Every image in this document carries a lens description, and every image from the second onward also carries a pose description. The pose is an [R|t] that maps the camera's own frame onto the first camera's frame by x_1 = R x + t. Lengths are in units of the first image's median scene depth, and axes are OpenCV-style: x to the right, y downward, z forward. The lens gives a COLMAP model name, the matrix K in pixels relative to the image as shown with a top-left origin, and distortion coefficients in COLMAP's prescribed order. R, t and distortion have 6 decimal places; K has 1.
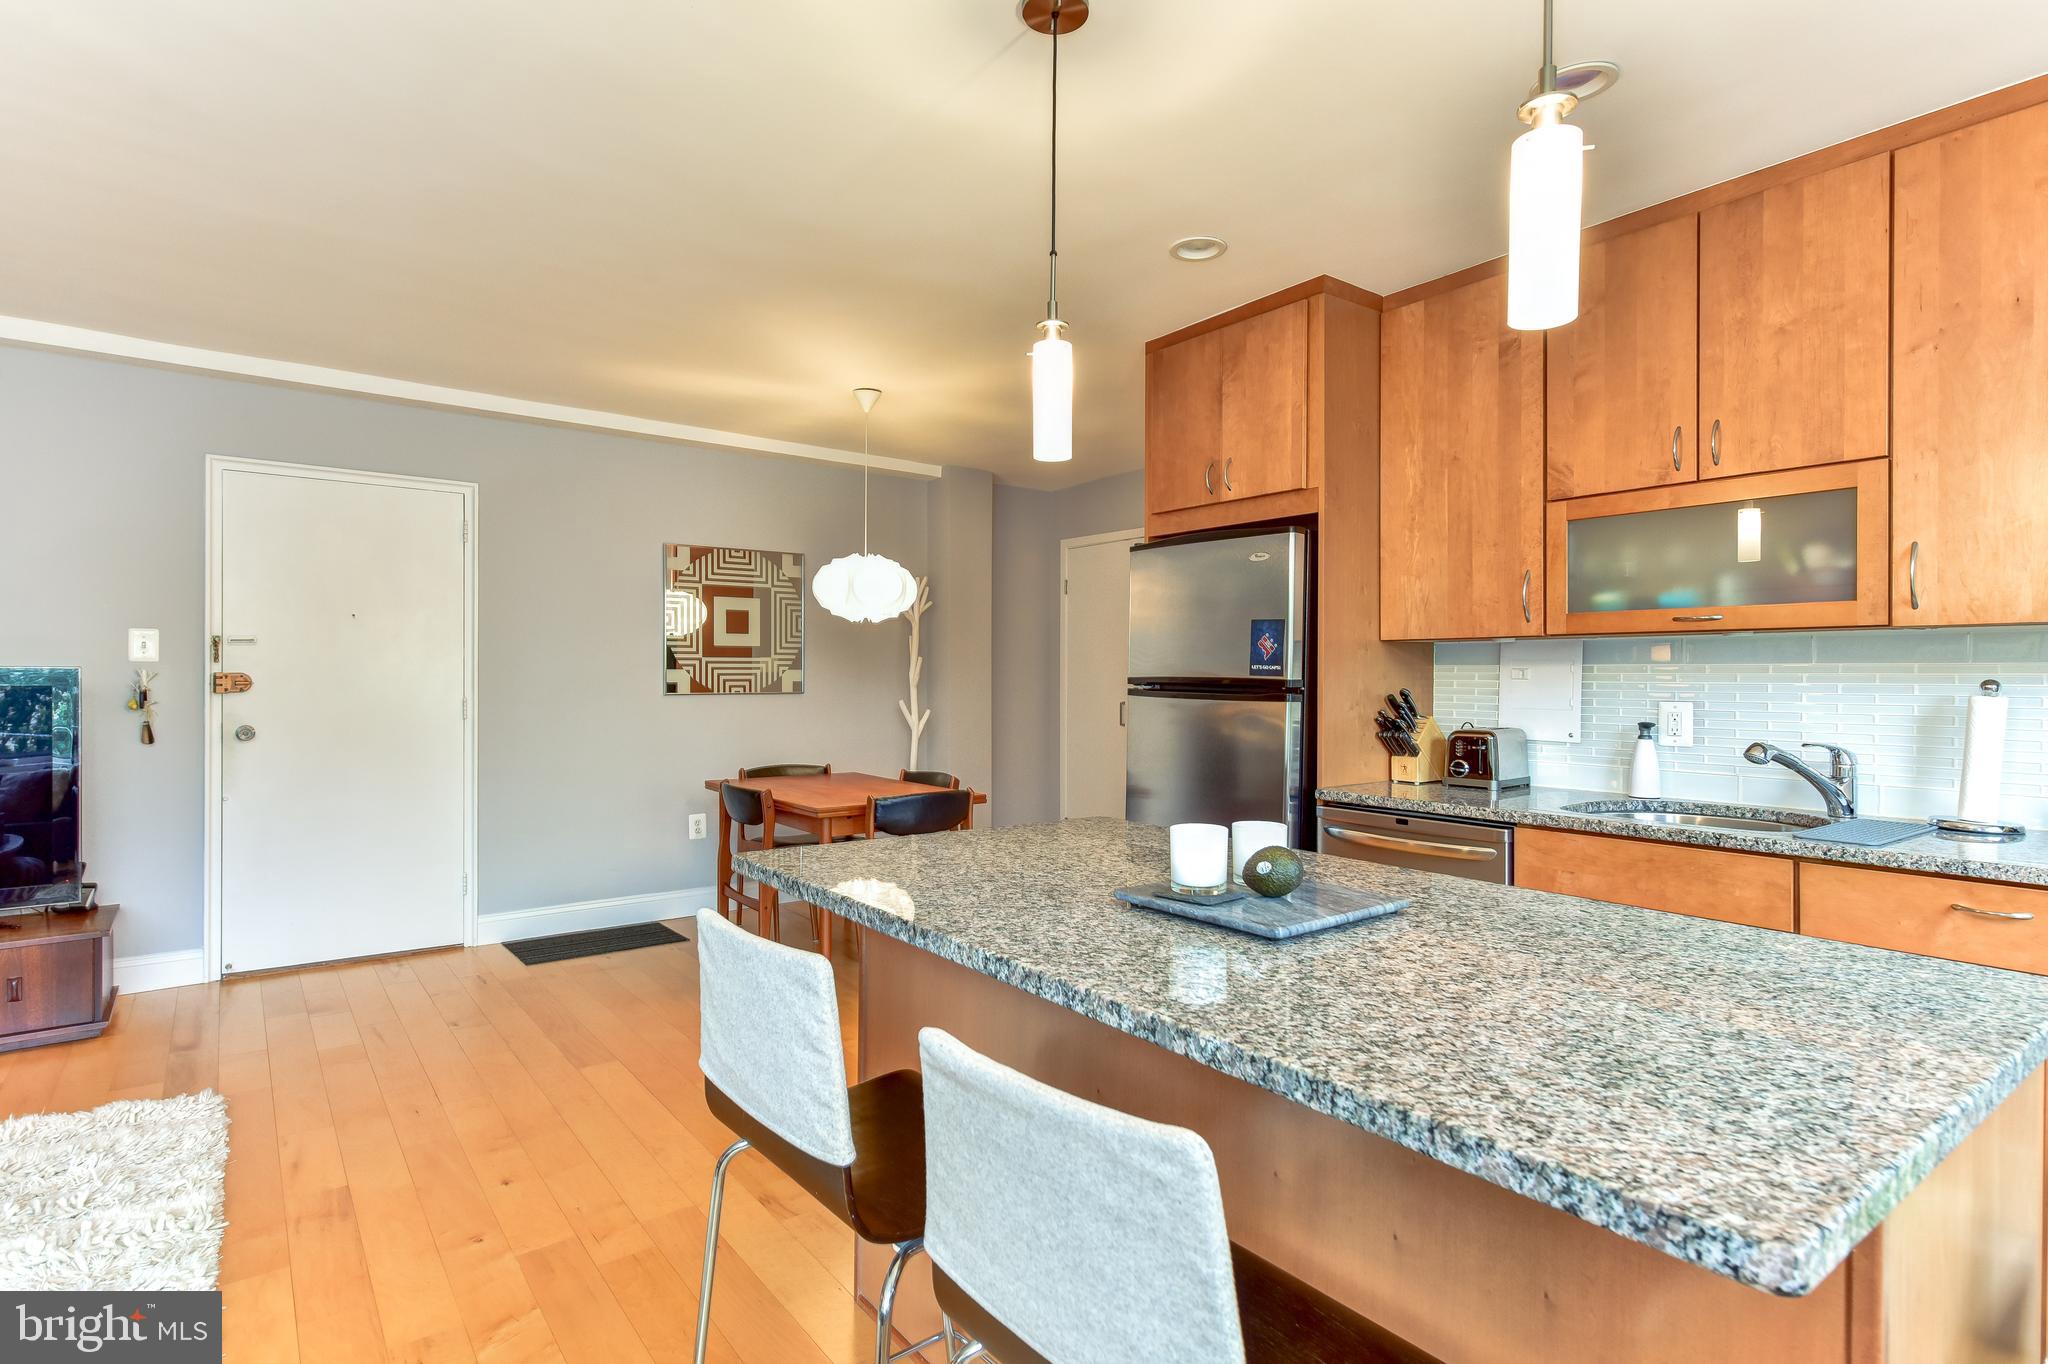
lens RADIAL K [[1035.2, 0, 1020.0], [0, 1035.2, 682.3], [0, 0, 1]] dist [0.004334, 0.000759]
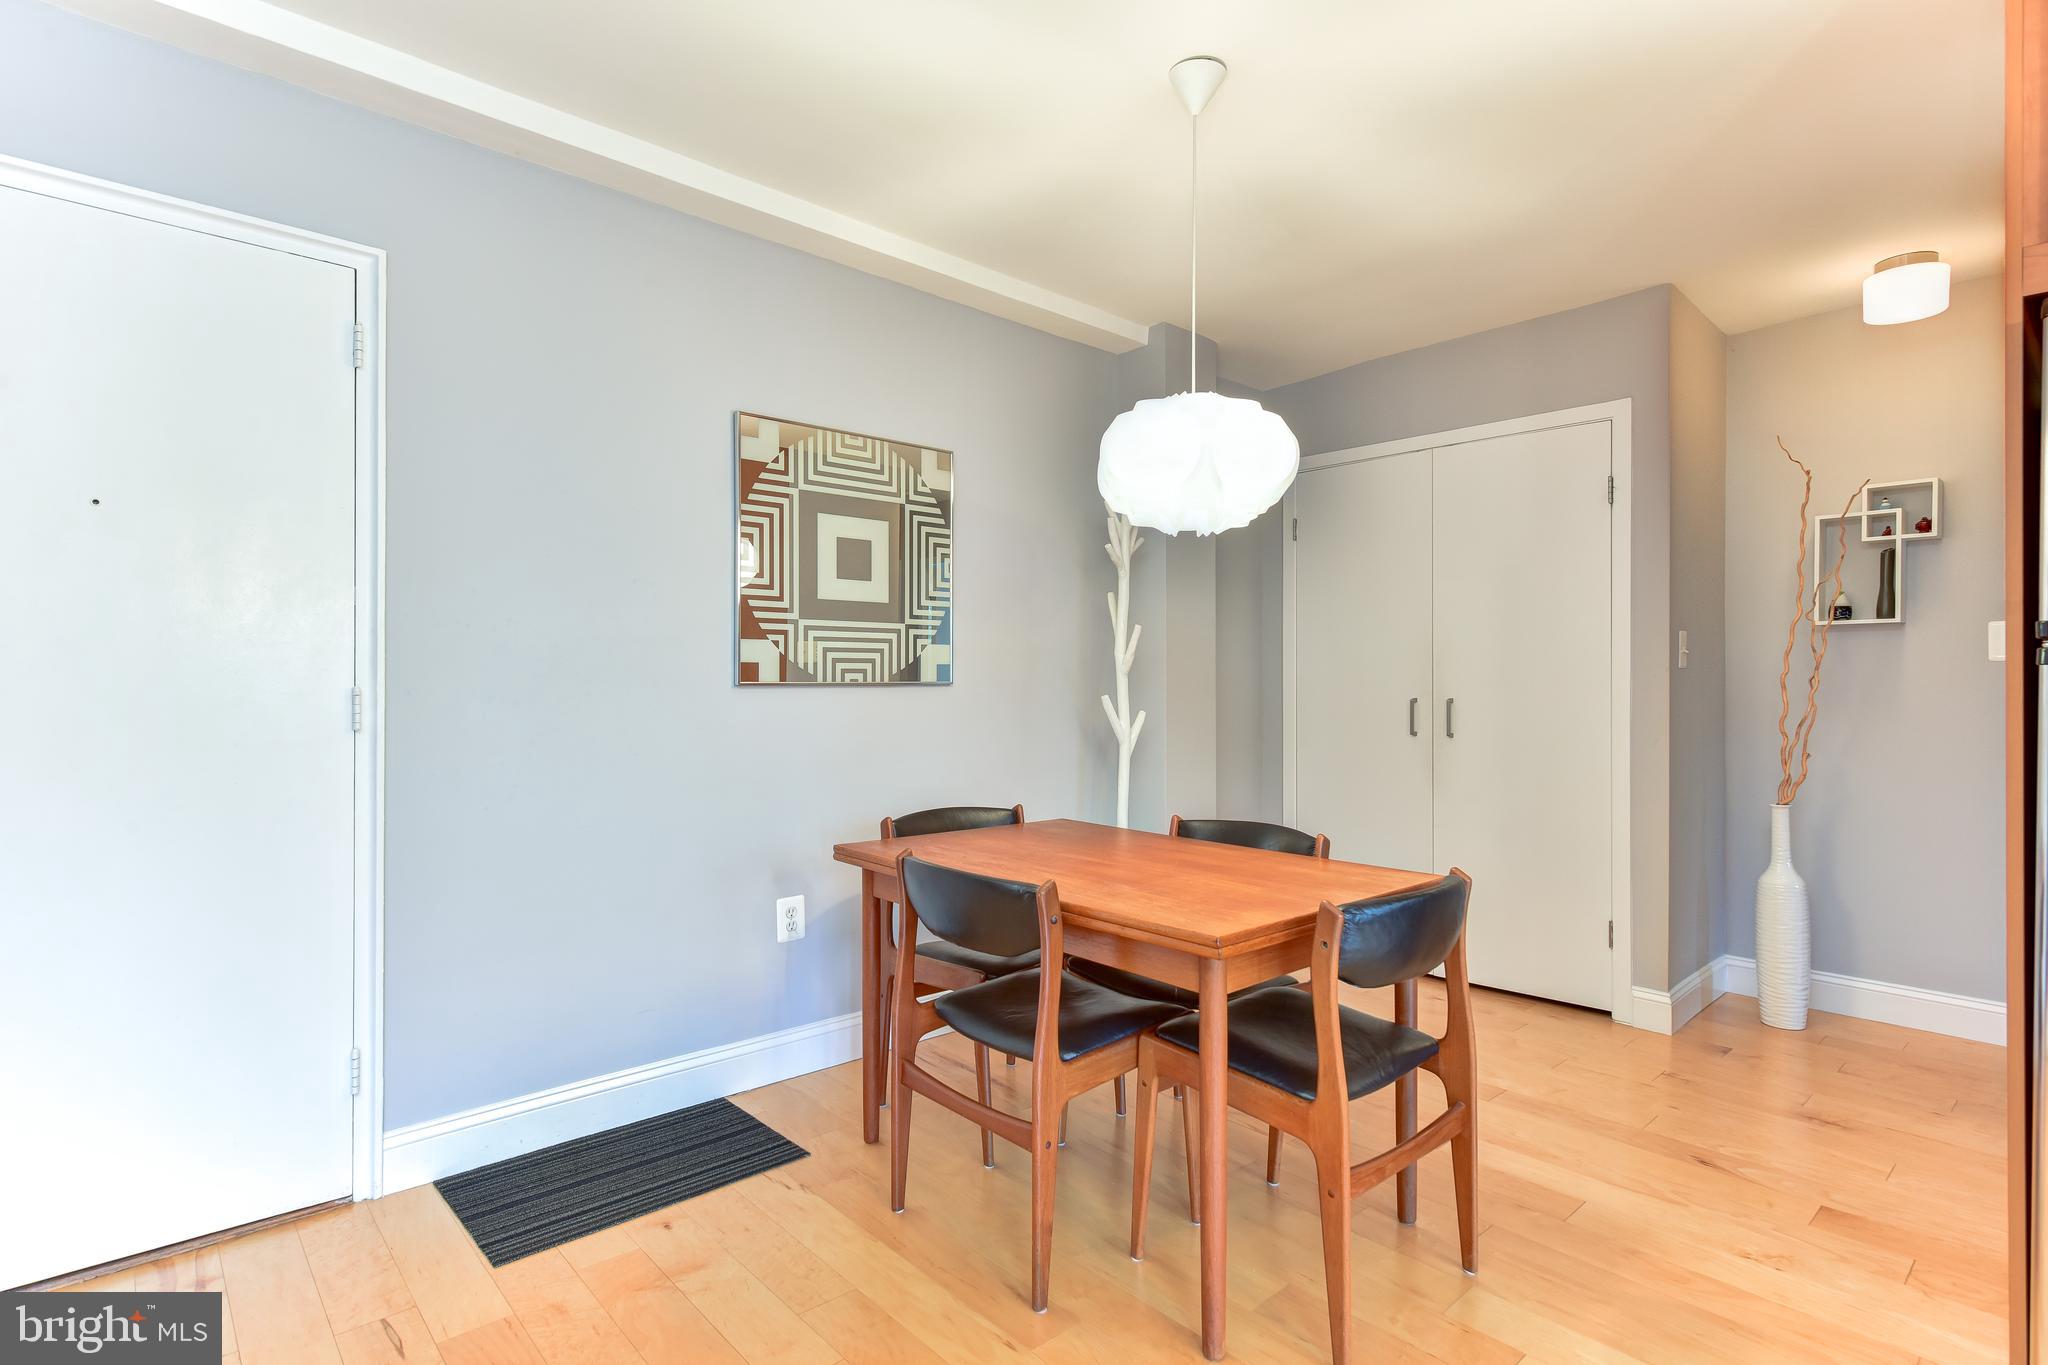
lens RADIAL K [[1035.2, 0, 1028.3], [0, 1035.2, 680.0], [0, 0, 1]] dist [0.004334, 0.000759]
pose [[0.997048, -0.002068, 0.076748, -0.214115], [0.002754, 0.999957, -0.008832, 0.013855], [-0.076726, 0.009018, 0.997011, 0.406300]]
